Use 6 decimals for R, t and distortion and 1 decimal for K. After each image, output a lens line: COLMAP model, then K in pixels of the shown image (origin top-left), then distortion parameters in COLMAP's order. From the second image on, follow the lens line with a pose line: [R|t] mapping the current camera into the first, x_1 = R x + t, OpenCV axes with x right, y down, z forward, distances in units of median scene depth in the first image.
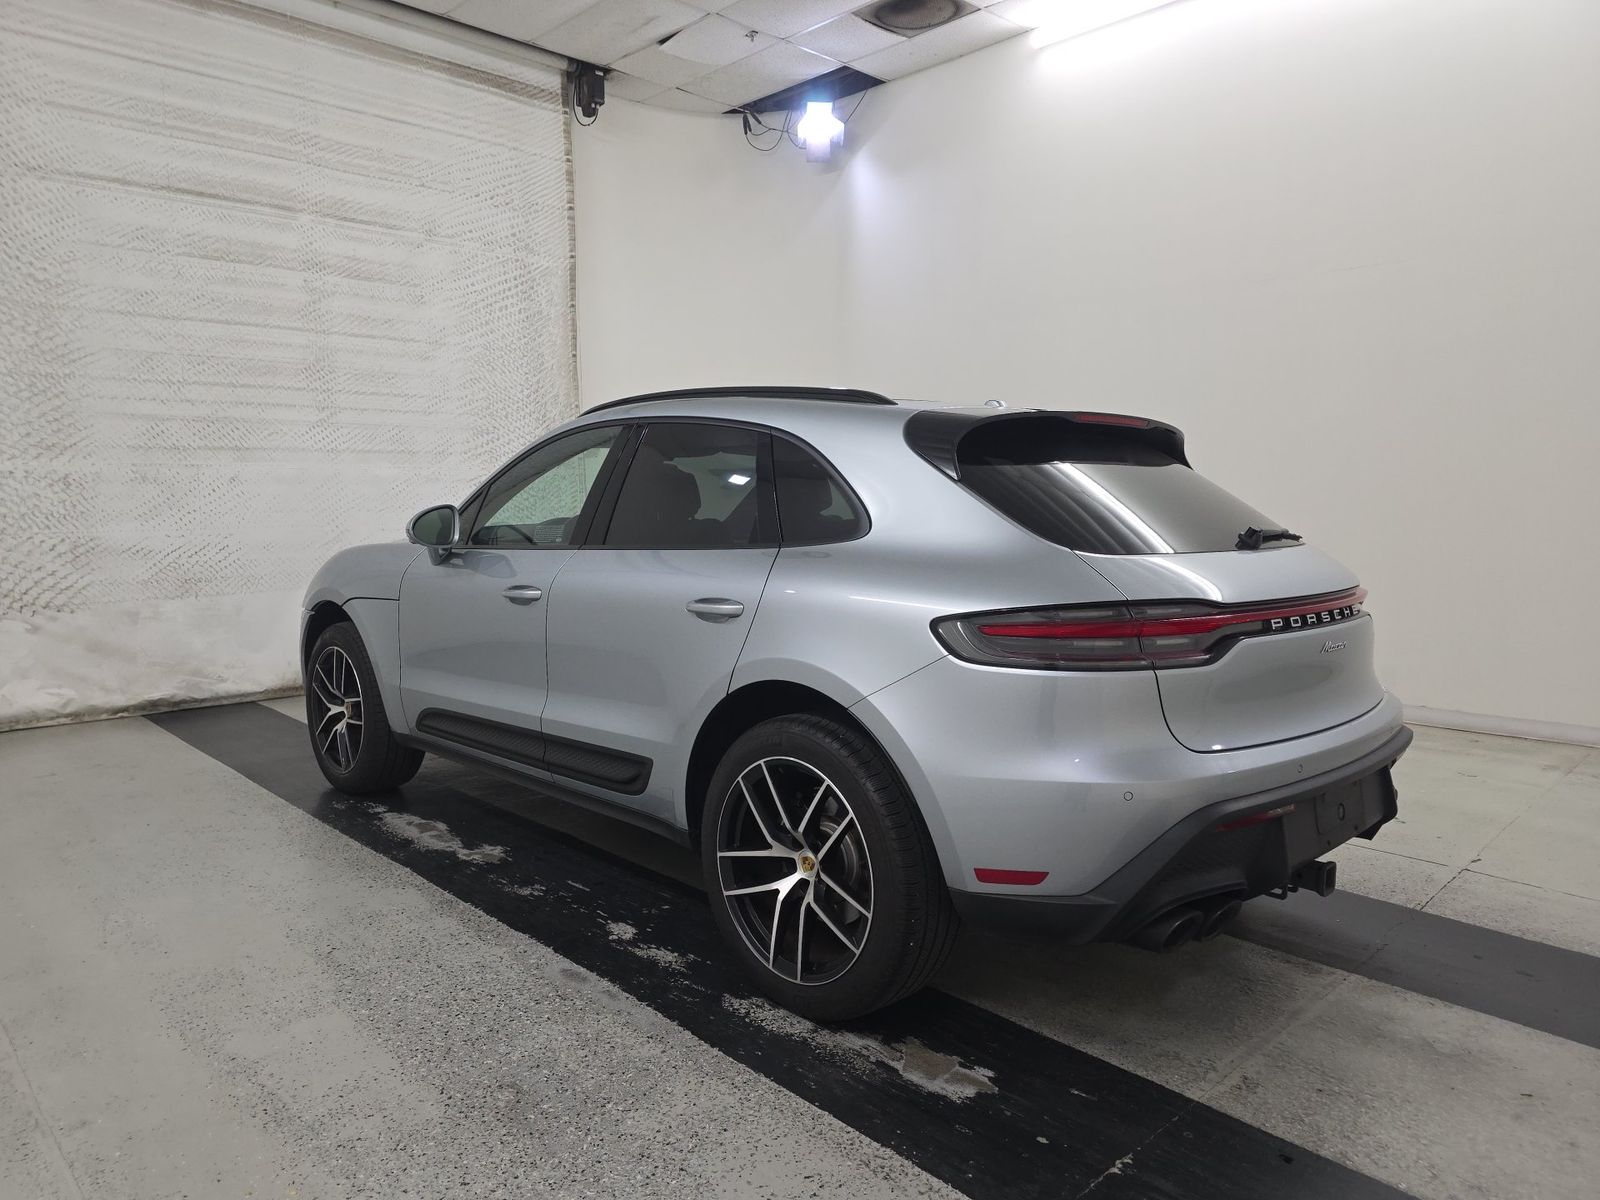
lens RADIAL K [[1069.1, 0, 789.0], [0, 1069.1, 609.2], [0, 0, 1]] dist [0.032831, -0.029357]
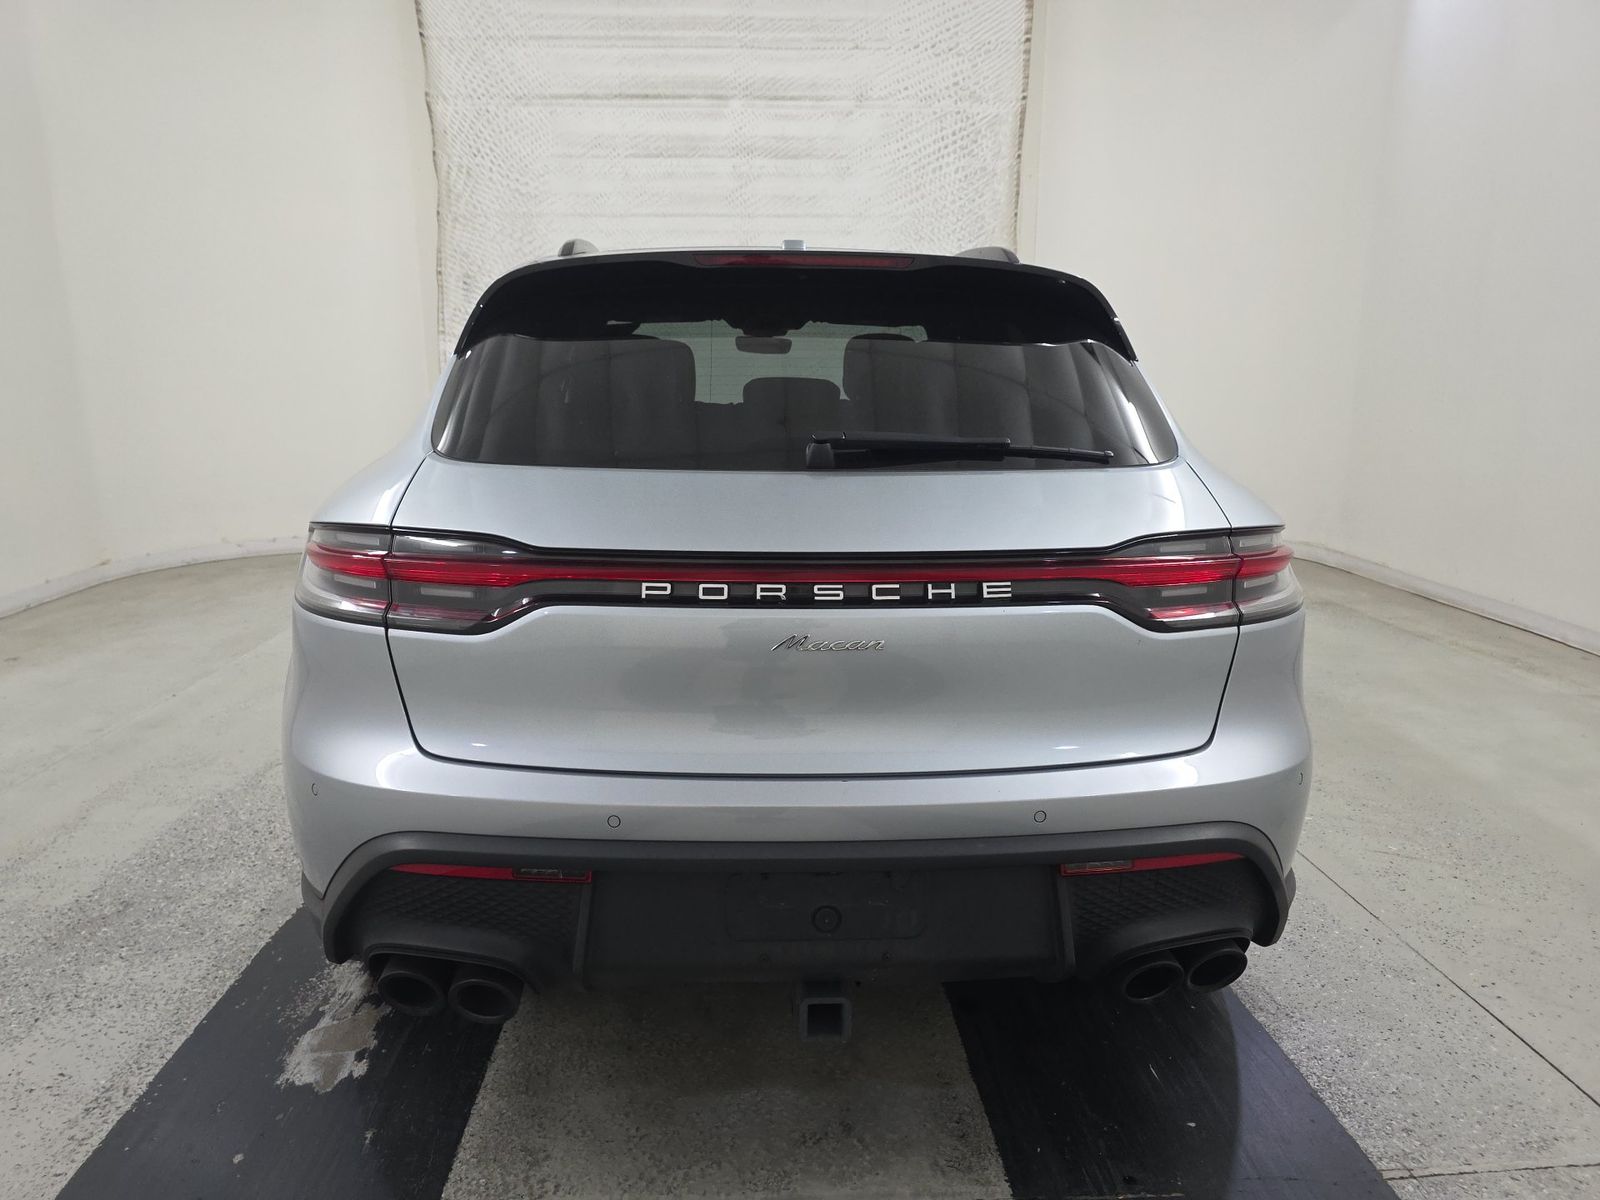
lens RADIAL K [[1069.1, 0, 787.1], [0, 1069.1, 610.2], [0, 0, 1]] dist [0.032831, -0.029357]
pose [[0.757108, 0.143325, -0.637373, 0.337067], [-0.071213, 0.987930, 0.137564, -0.024535], [0.649396, -0.058761, 0.758177, 0.217151]]
